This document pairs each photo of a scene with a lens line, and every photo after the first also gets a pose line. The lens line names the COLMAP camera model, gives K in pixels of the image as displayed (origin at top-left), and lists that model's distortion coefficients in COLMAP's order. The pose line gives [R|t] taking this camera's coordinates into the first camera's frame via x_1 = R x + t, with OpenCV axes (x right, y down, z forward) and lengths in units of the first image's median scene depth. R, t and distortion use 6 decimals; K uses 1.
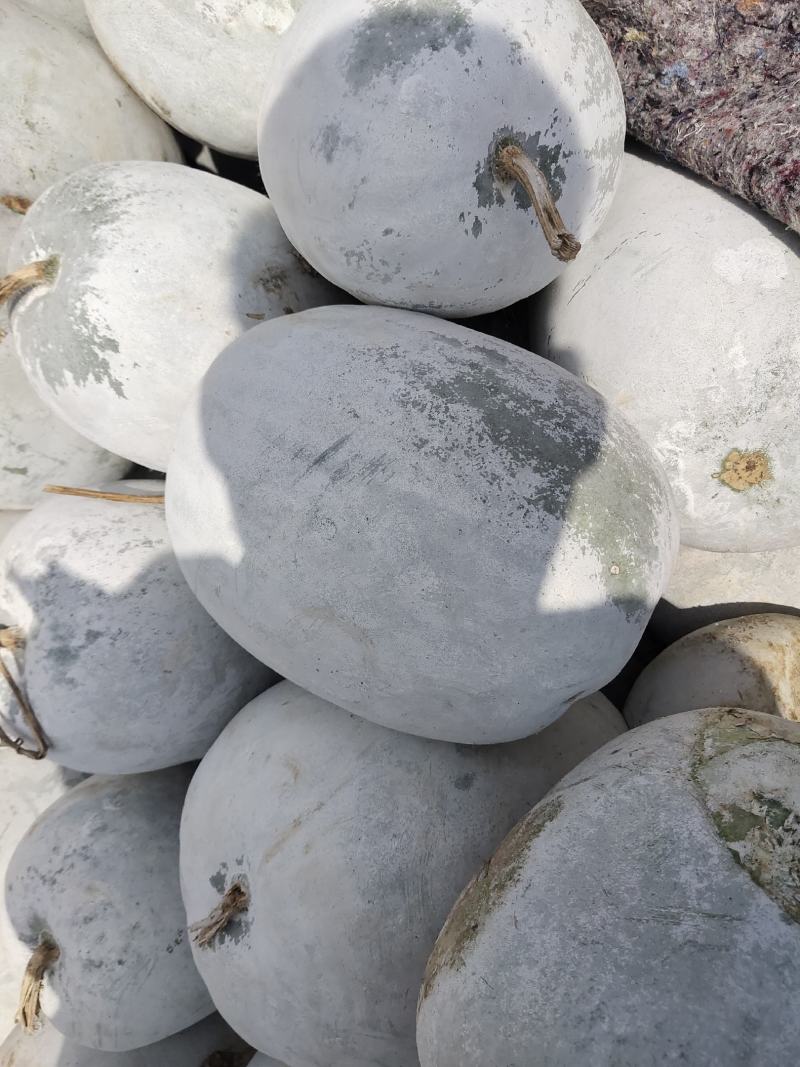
lens RADIAL K [[829.0, 0, 396.5], [0, 829.0, 532.6], [0, 0, 1]] dist [0.086049, -0.162727]
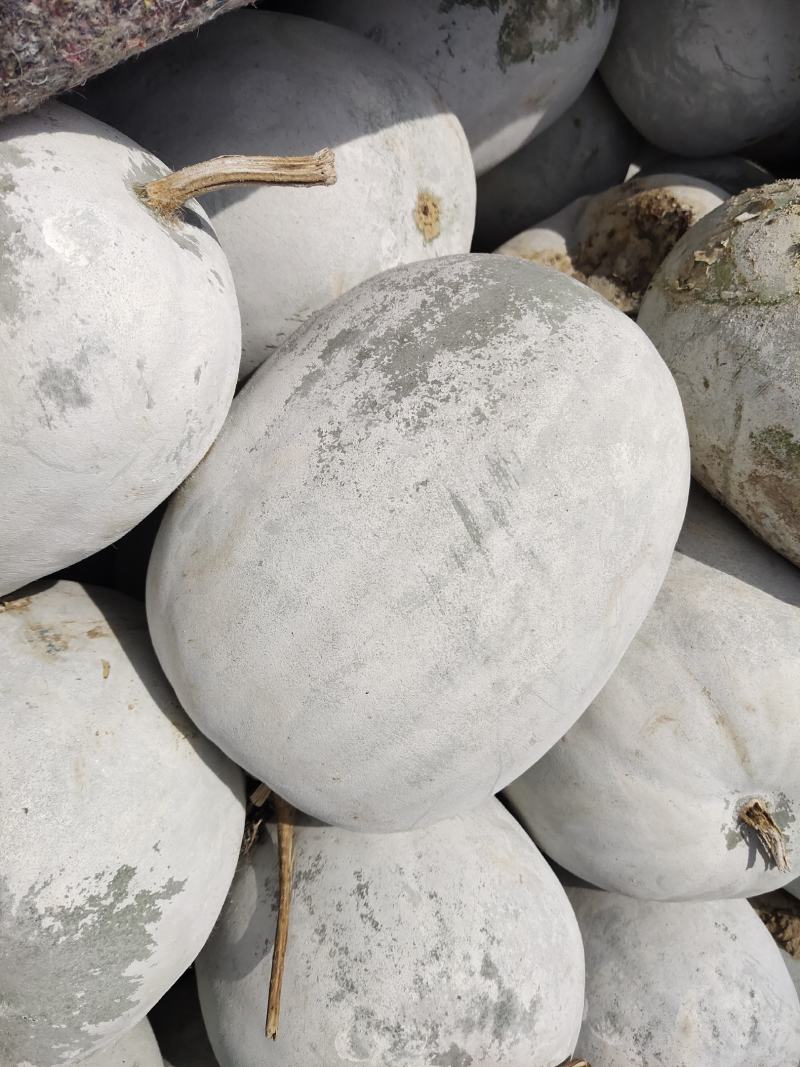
lens RADIAL K [[829.0, 0, 396.5], [0, 829.0, 532.6], [0, 0, 1]] dist [0.086049, -0.162727]
pose [[0.135266, -0.902824, 0.408181, -0.415010], [0.885097, 0.295262, 0.359756, -0.430636], [-0.445317, 0.312617, 0.839025, 0.348991]]
